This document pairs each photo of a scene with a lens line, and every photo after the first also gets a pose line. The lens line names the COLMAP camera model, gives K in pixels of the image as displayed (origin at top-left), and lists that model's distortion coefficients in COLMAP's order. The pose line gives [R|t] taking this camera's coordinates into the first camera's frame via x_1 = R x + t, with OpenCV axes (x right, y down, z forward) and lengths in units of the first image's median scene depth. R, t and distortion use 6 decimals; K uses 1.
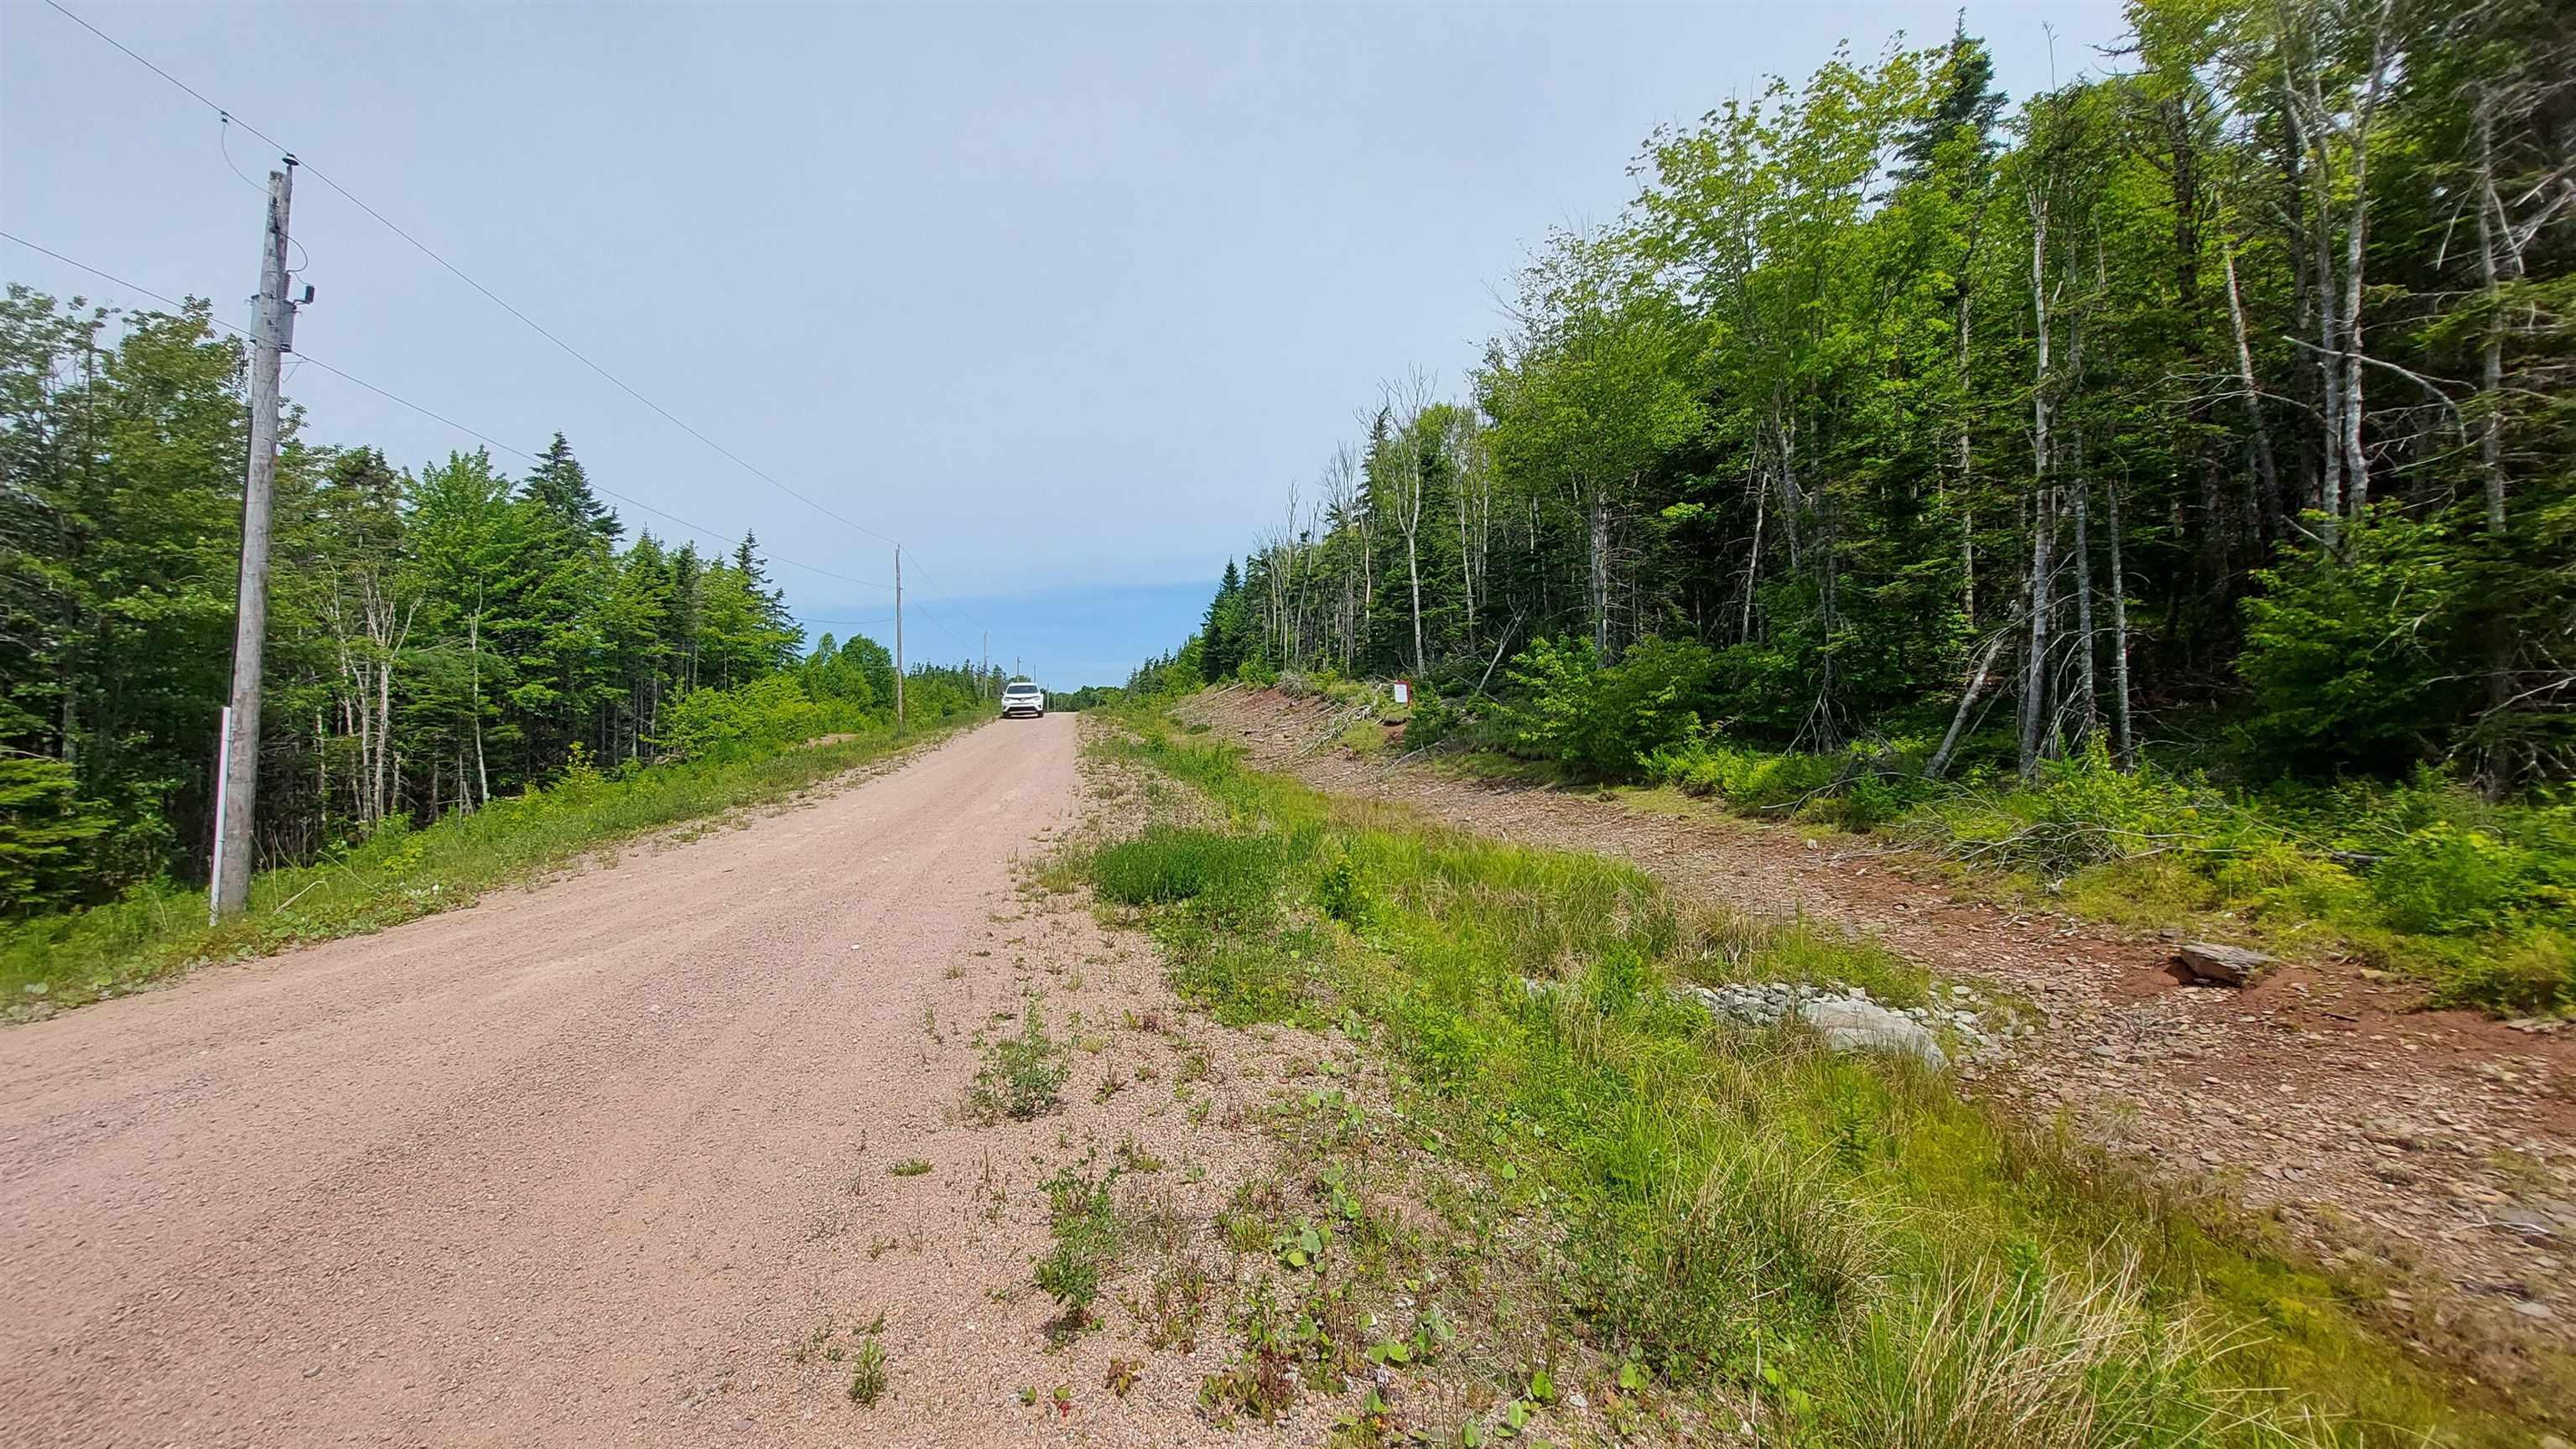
lens RADIAL K [[1171.3, 0, 1288.0], [0, 1171.3, 724.5], [0, 0, 1]] dist [-0.013915, -0.000059]
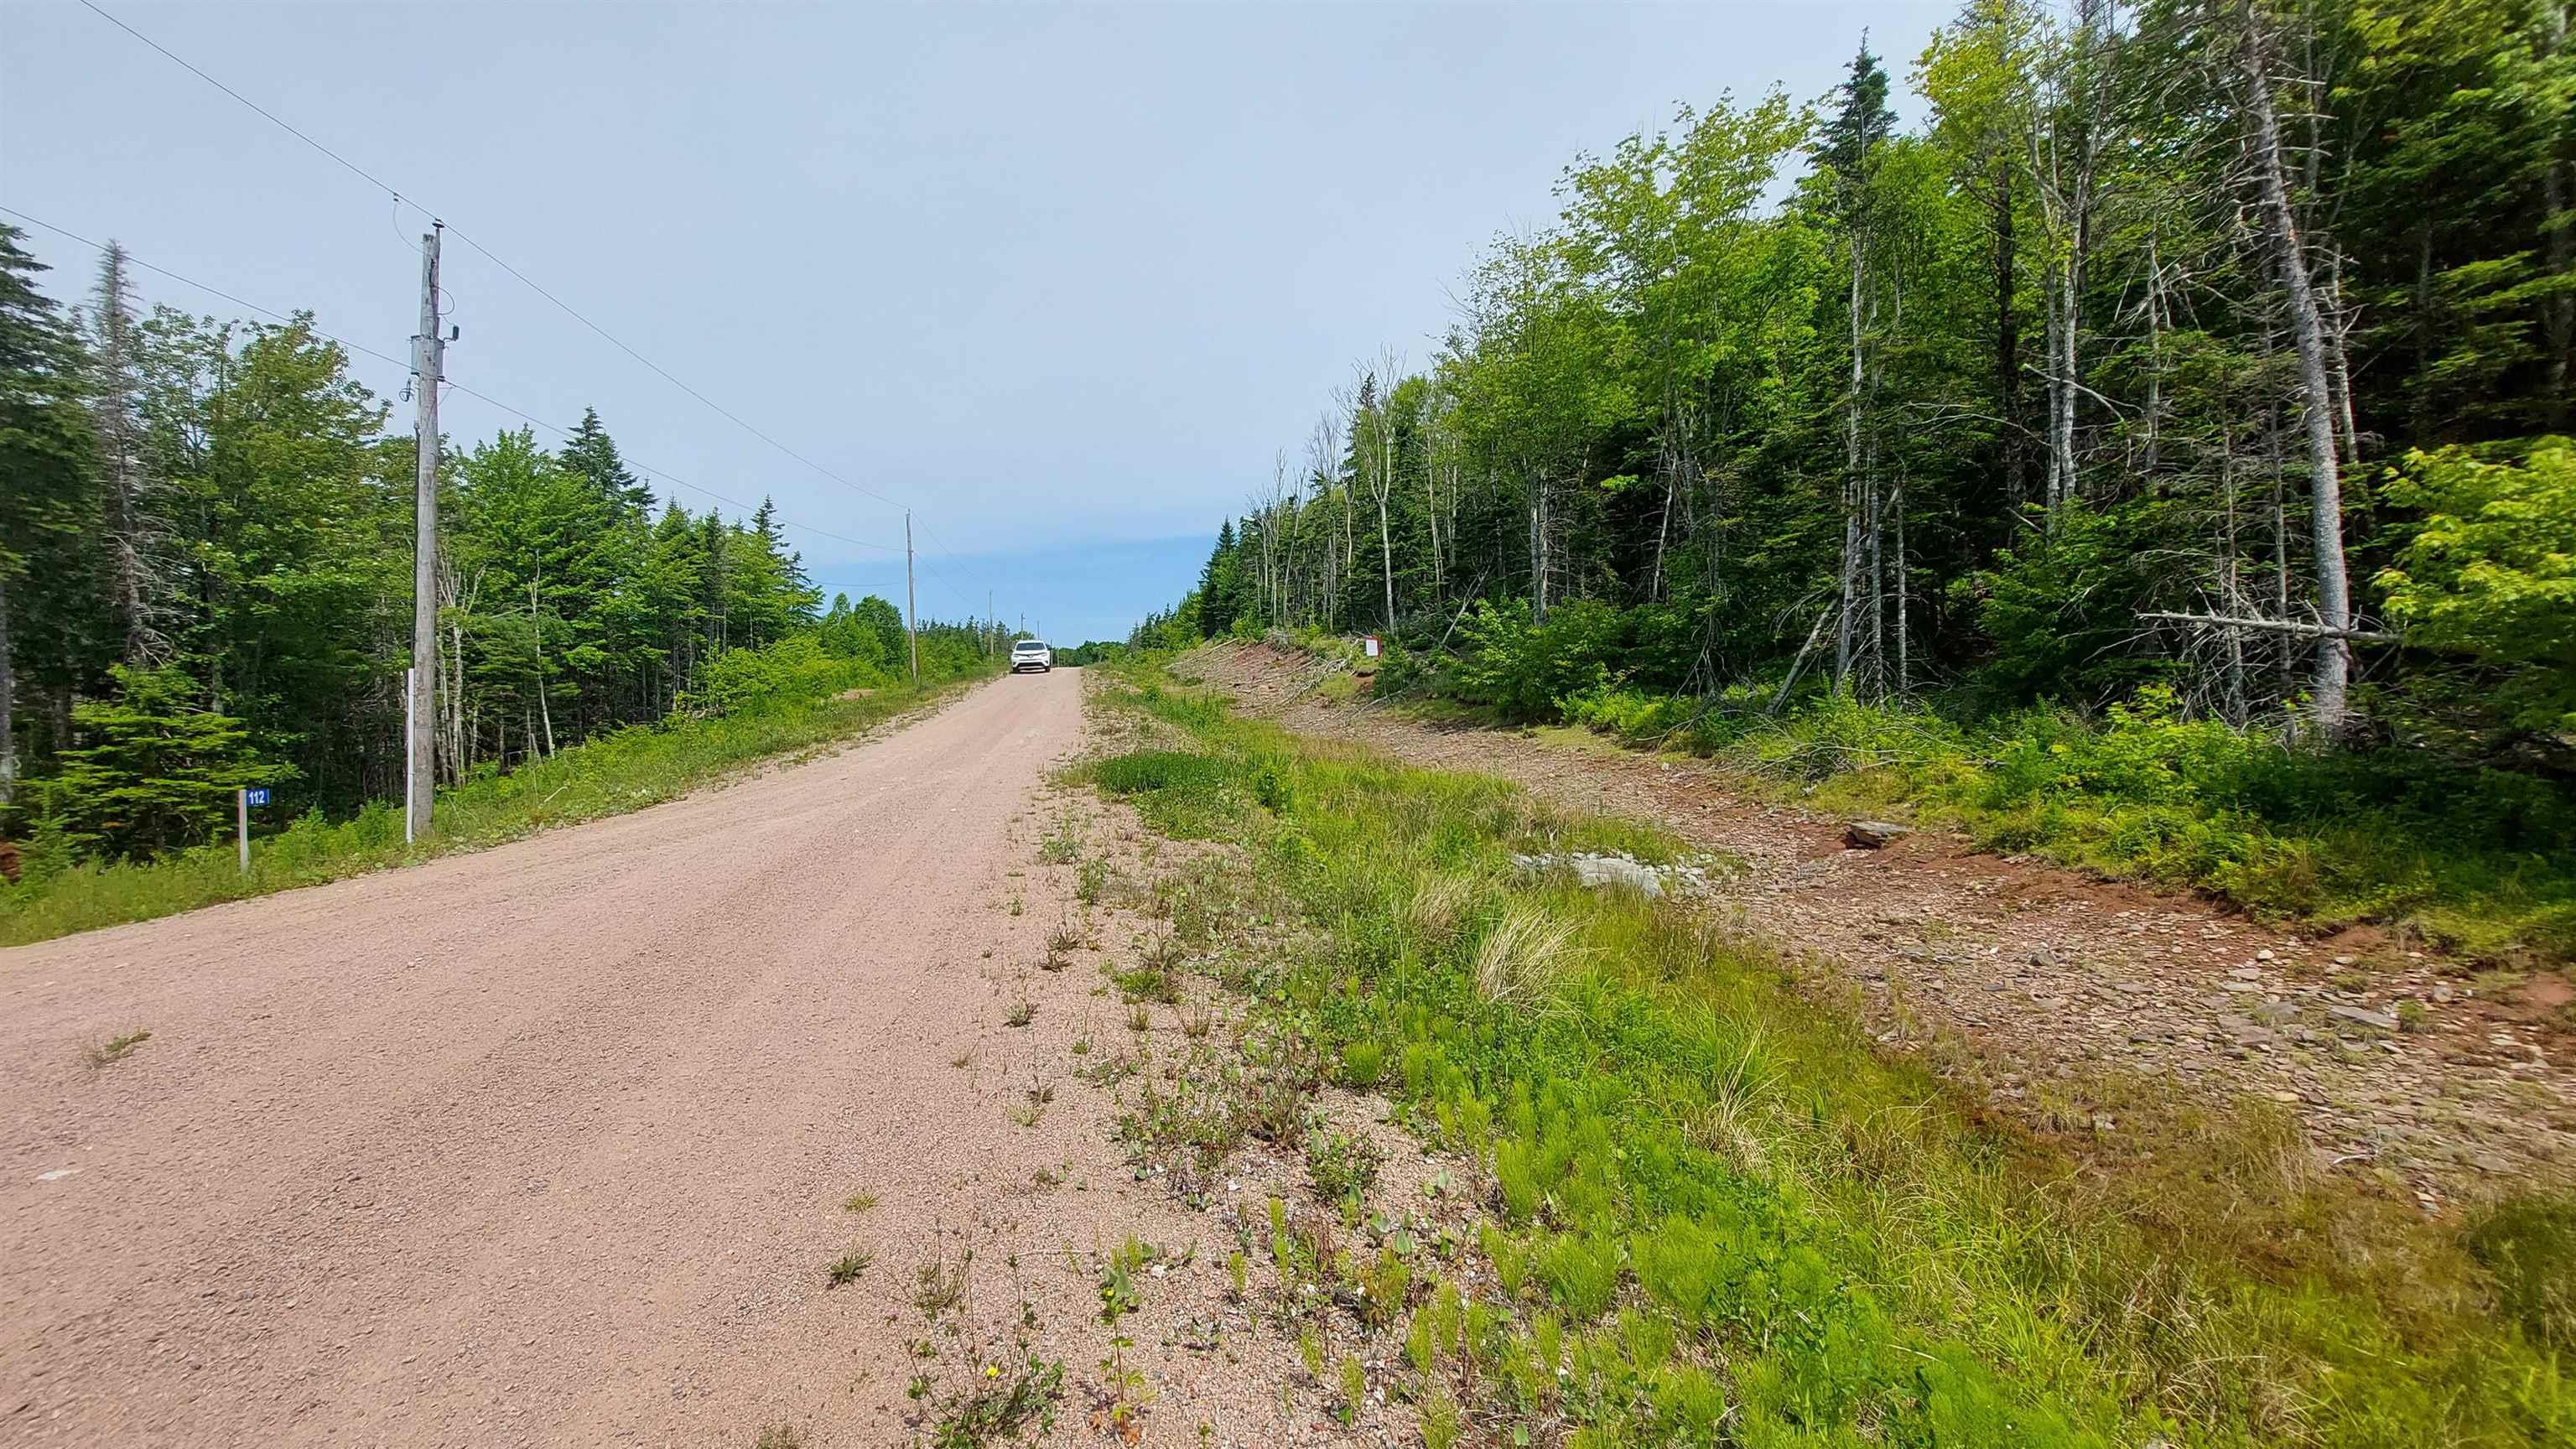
lens RADIAL K [[1171.3, 0, 1288.0], [0, 1171.3, 724.5], [0, 0, 1]] dist [-0.013915, -0.000059]
pose [[0.999963, -0.007935, -0.003200, 0.020022], [0.008056, 0.999171, 0.039906, 0.001396], [0.002881, -0.039930, 0.999198, -0.118624]]
